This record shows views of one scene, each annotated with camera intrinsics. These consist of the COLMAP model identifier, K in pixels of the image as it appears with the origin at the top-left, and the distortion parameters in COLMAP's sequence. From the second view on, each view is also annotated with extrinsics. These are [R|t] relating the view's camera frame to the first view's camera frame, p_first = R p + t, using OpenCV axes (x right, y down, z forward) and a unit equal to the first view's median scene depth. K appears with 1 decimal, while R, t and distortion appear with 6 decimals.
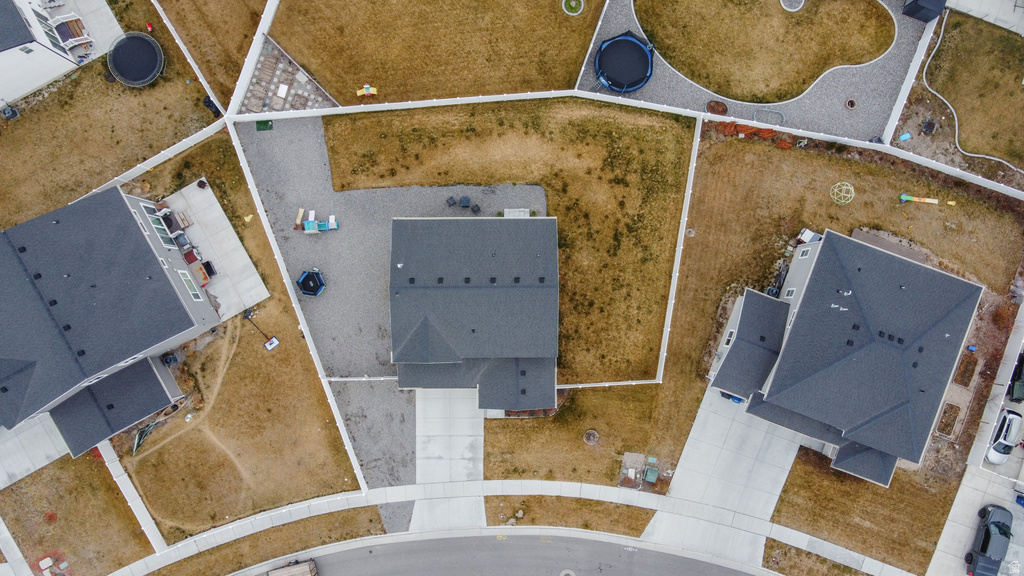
lens RADIAL K [[787.4, 0, 509.1], [0, 787.4, 286.6], [0, 0, 1]] dist [-0.001144, 0.040236]
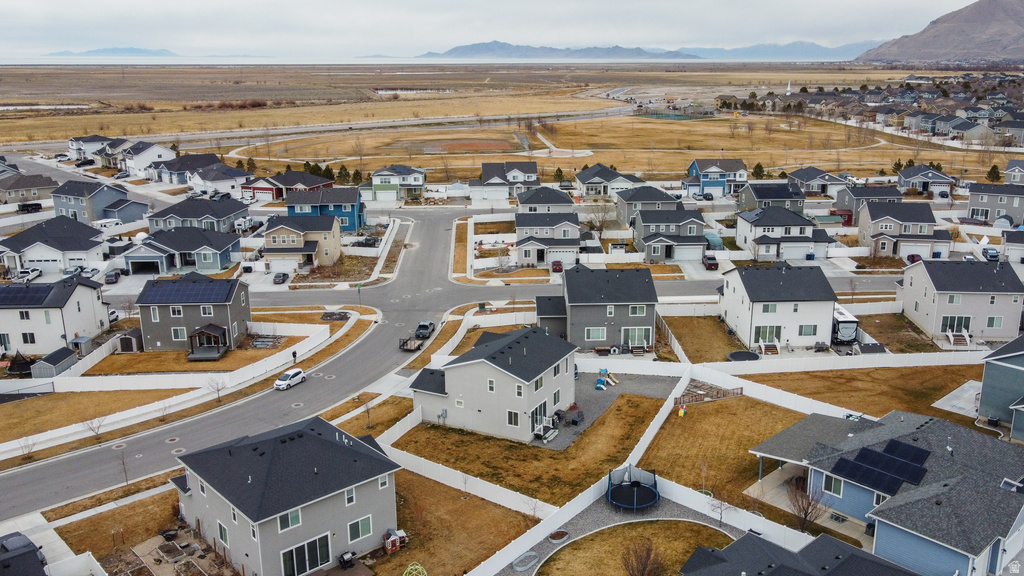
lens RADIAL K [[853.3, 0, 551.8], [0, 853.3, 287.3], [0, 0, 1]] dist [-0.006789, 0.068293]
pose [[-0.435914, 0.230796, -0.869892, 1.131818], [-0.899919, -0.099771, 0.424490, -0.644661], [0.011180, 0.967873, 0.251189, 0.429603]]
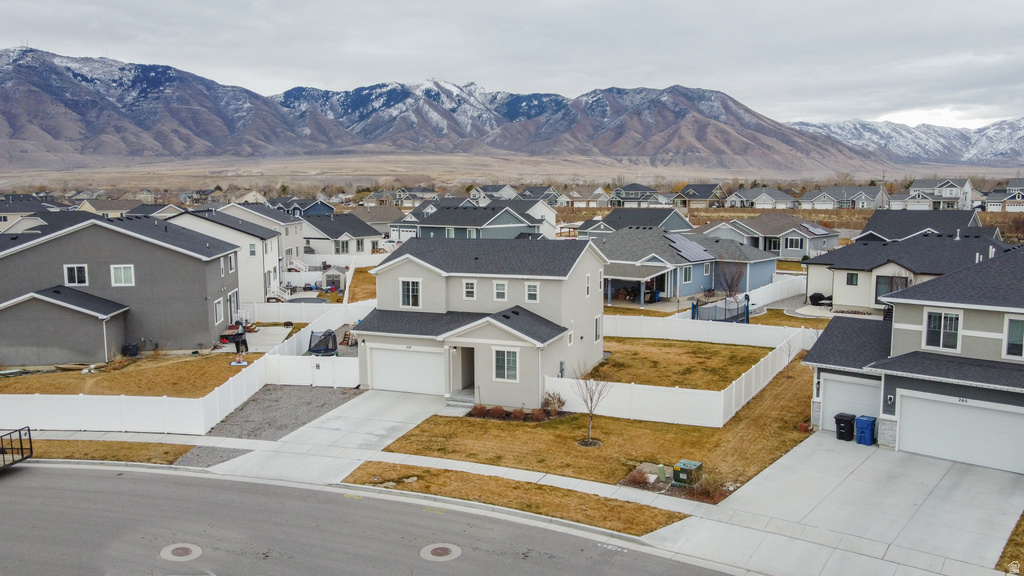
lens RADIAL K [[787.4, 0, 509.1], [0, 787.4, 286.6], [0, 0, 1]] dist [-0.001144, 0.040236]
pose [[0.933725, 0.032698, -0.356495, 0.245167], [-0.357641, 0.129238, -0.924873, 0.710596], [0.015831, 0.991074, 0.132367, 0.812771]]
